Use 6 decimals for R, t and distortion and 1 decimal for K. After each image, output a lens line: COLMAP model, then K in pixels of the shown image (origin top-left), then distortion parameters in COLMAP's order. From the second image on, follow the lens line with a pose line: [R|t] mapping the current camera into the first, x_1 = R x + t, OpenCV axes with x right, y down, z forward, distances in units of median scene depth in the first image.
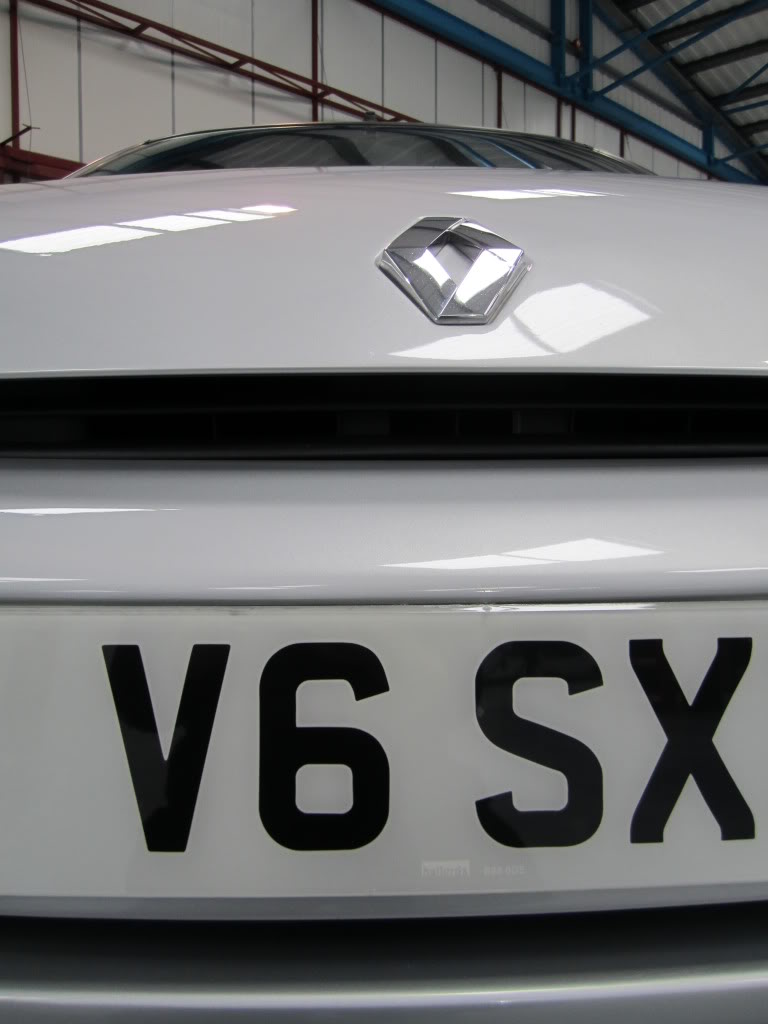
lens RADIAL K [[832.6, 0, 384.0], [0, 832.6, 512.0], [0, 0, 1]] dist [-0.042374, 0.003818]
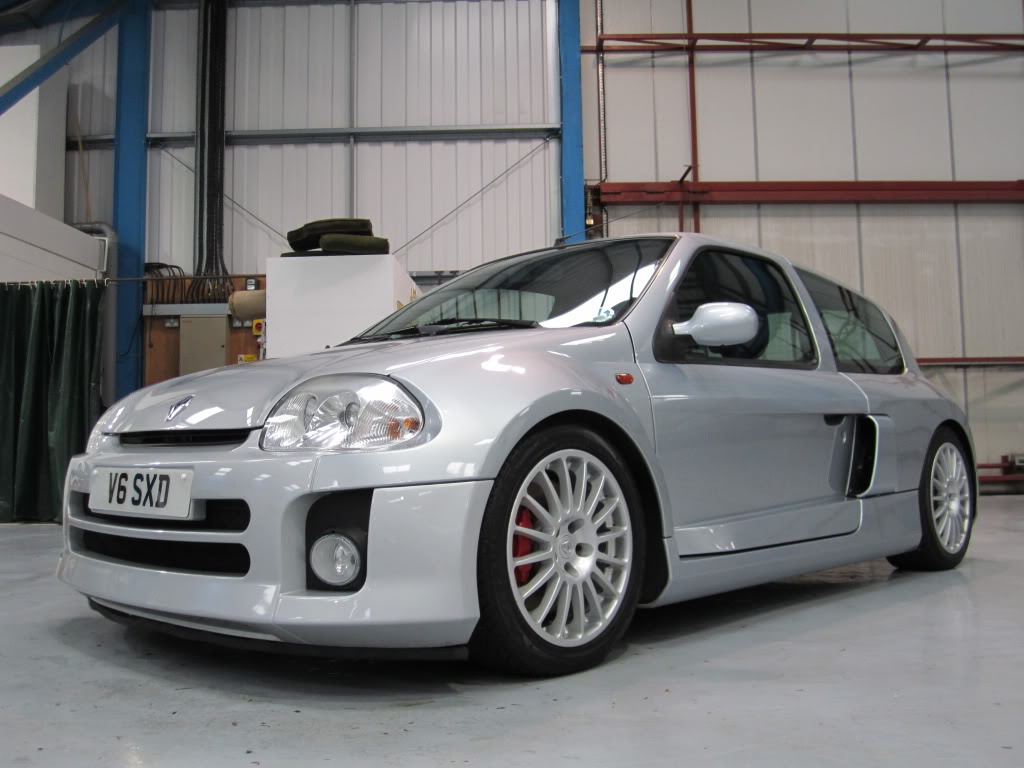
lens RADIAL K [[1072.4, 0, 512.0], [0, 1072.4, 384.0], [0, 0, 1]] dist [0.000353, 0.004193]
pose [[0.695246, -0.038344, -0.717748, 0.405480], [-0.065542, 0.991034, -0.116430, 0.012091], [0.715777, 0.127990, 0.686499, -0.135793]]
